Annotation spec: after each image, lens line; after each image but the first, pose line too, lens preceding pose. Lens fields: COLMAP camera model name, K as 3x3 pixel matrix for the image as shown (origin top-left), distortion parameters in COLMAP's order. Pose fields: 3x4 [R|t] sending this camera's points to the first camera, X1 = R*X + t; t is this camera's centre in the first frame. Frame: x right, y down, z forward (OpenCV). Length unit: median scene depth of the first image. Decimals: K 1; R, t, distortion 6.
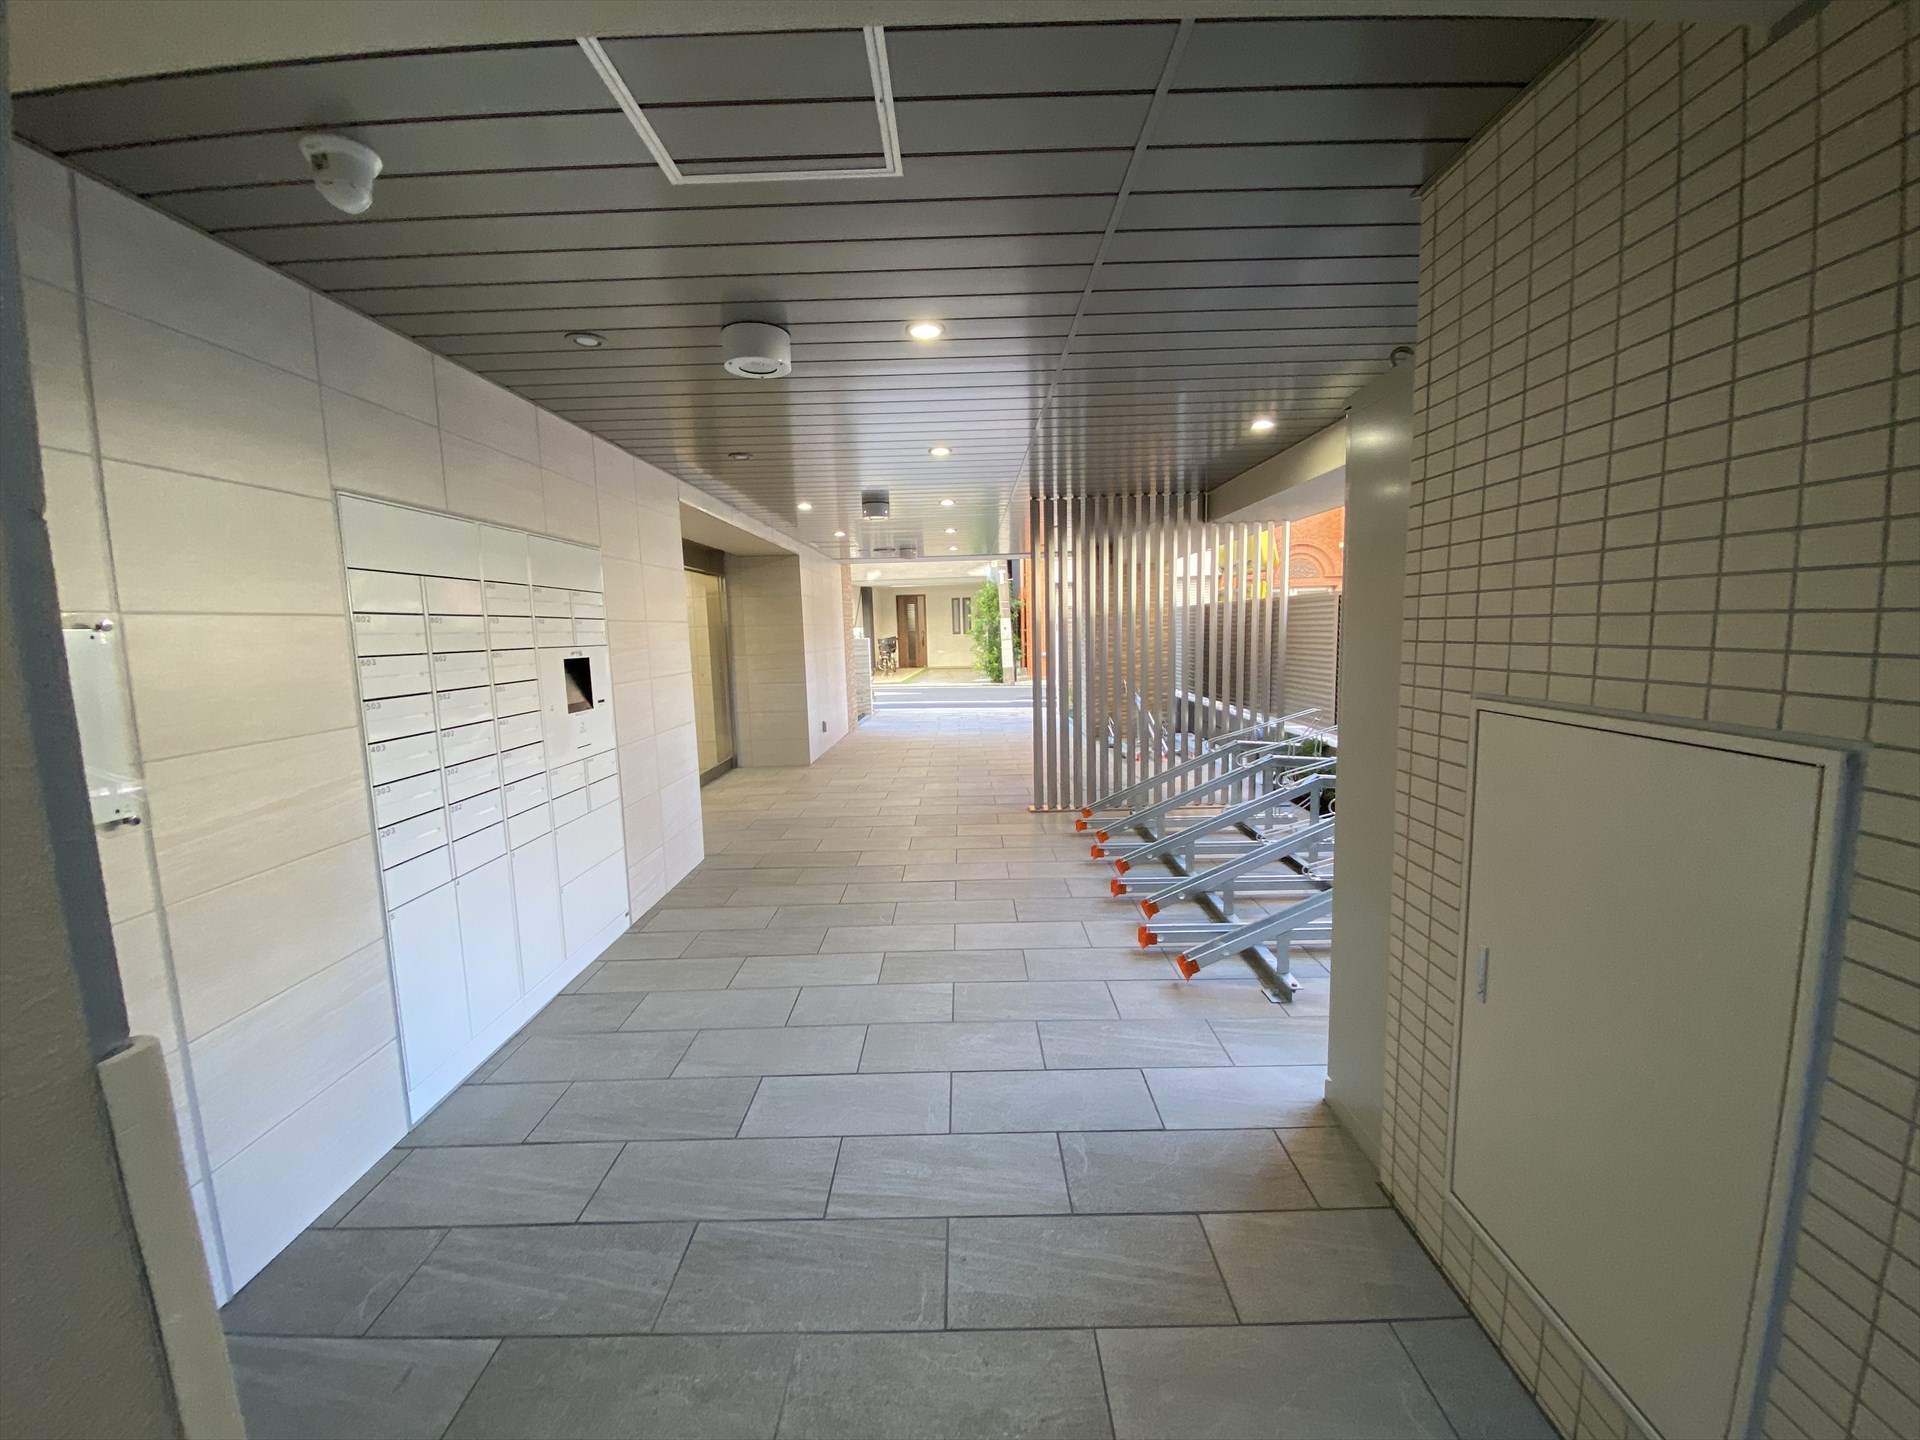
lens RADIAL K [[770.4, 0, 970.1], [0, 770.4, 719.2], [0, 0, 1]] dist [-0.001672, -0.008907]
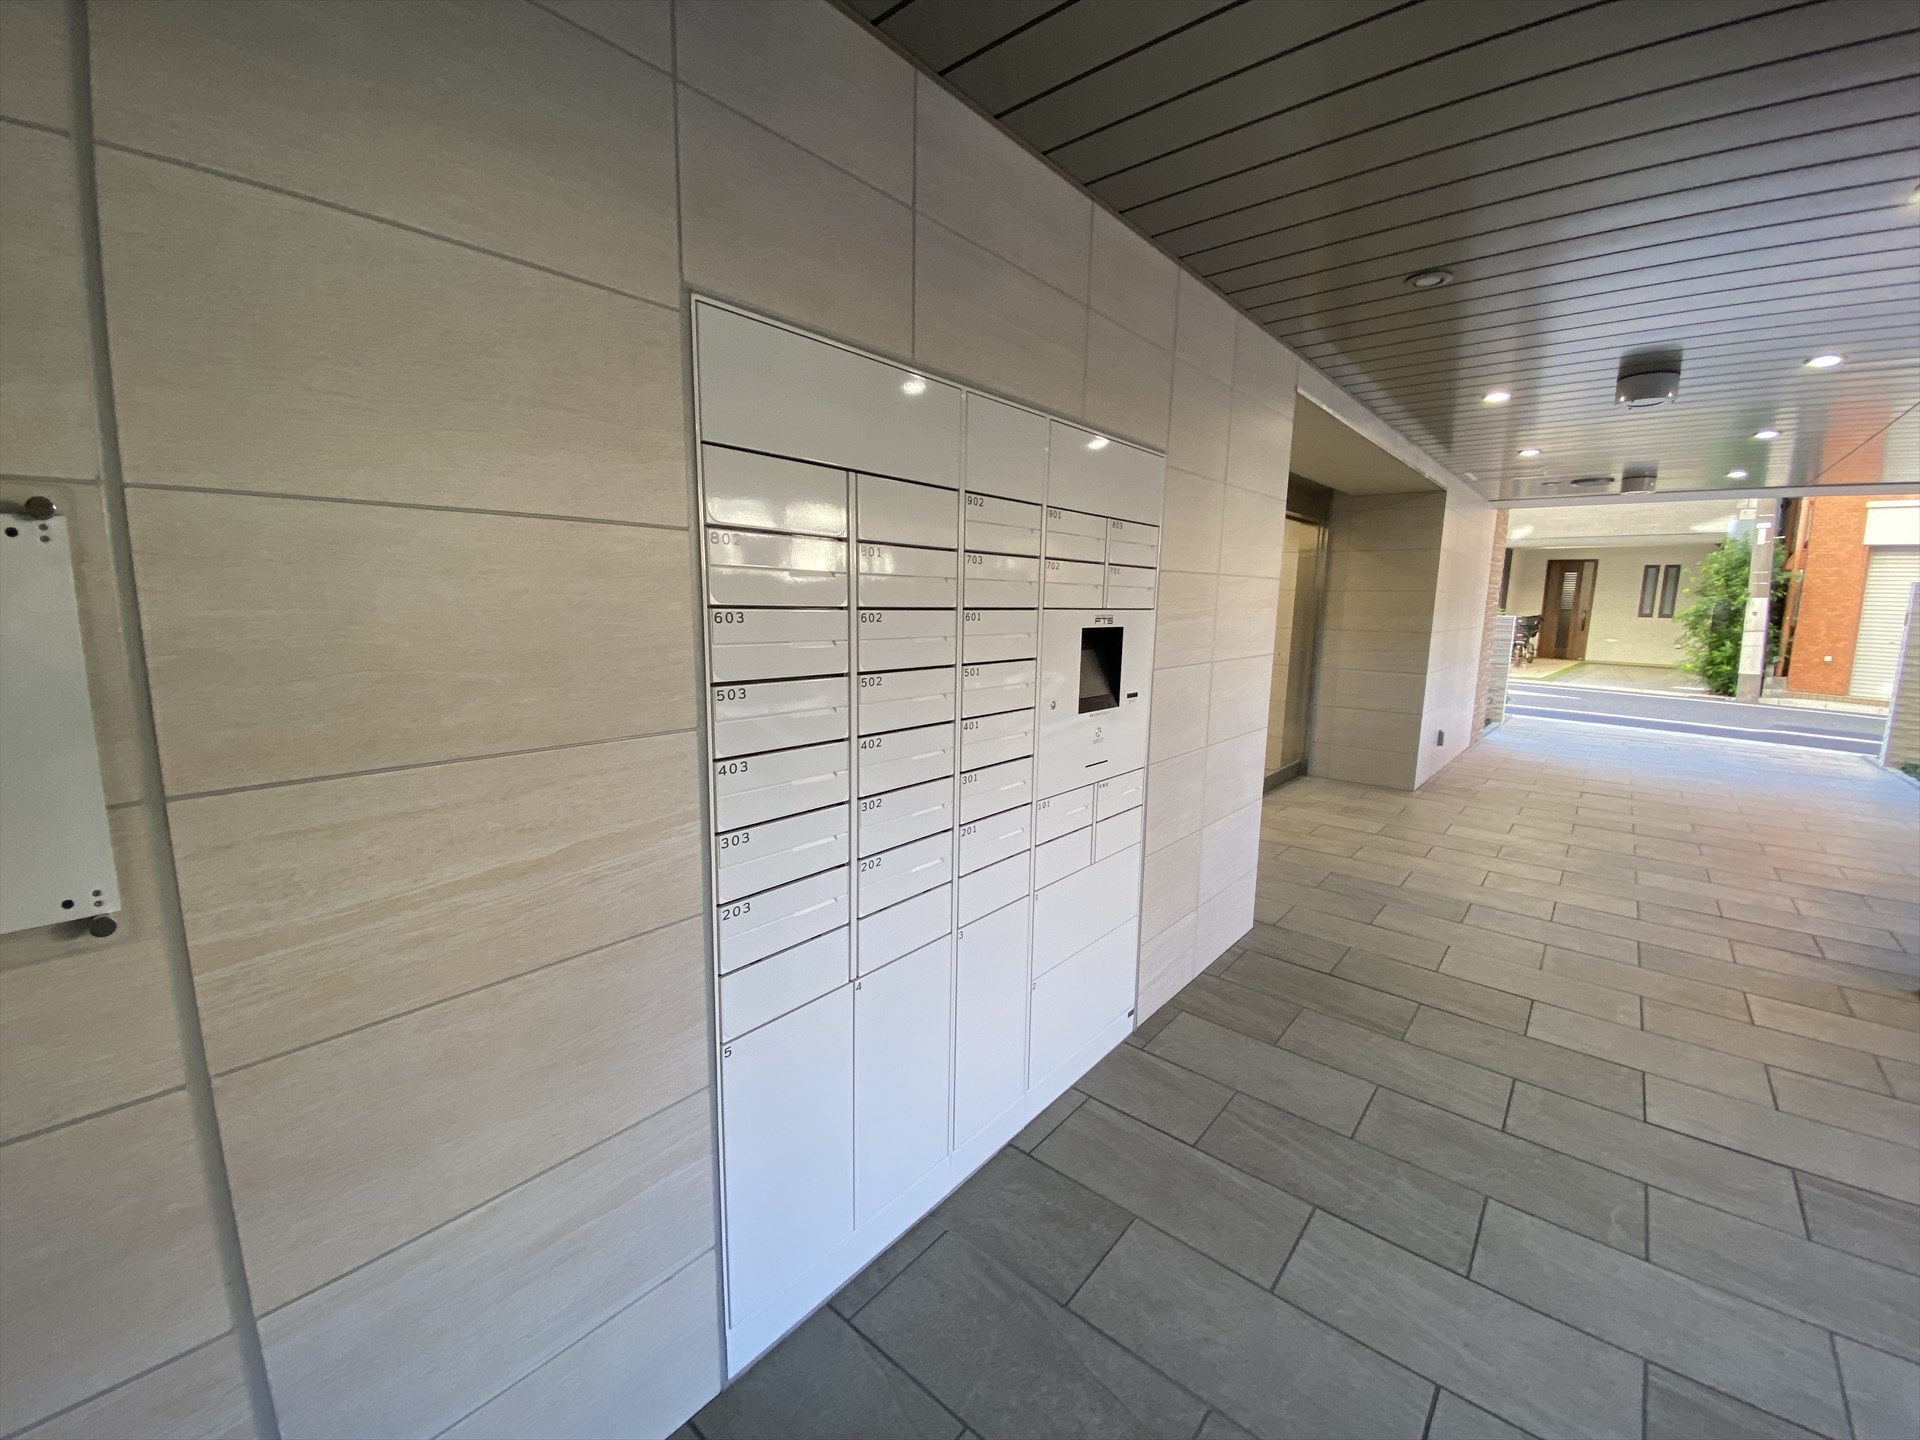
lens RADIAL K [[772.8, 0, 981.1], [0, 772.8, 716.1], [0, 0, 1]] dist [0.038086, -0.026272]
pose [[0.769562, 0.139888, -0.623061, -0.145283], [-0.116311, 0.990095, 0.078633, -0.035975], [0.627890, 0.011956, 0.778210, 0.353636]]
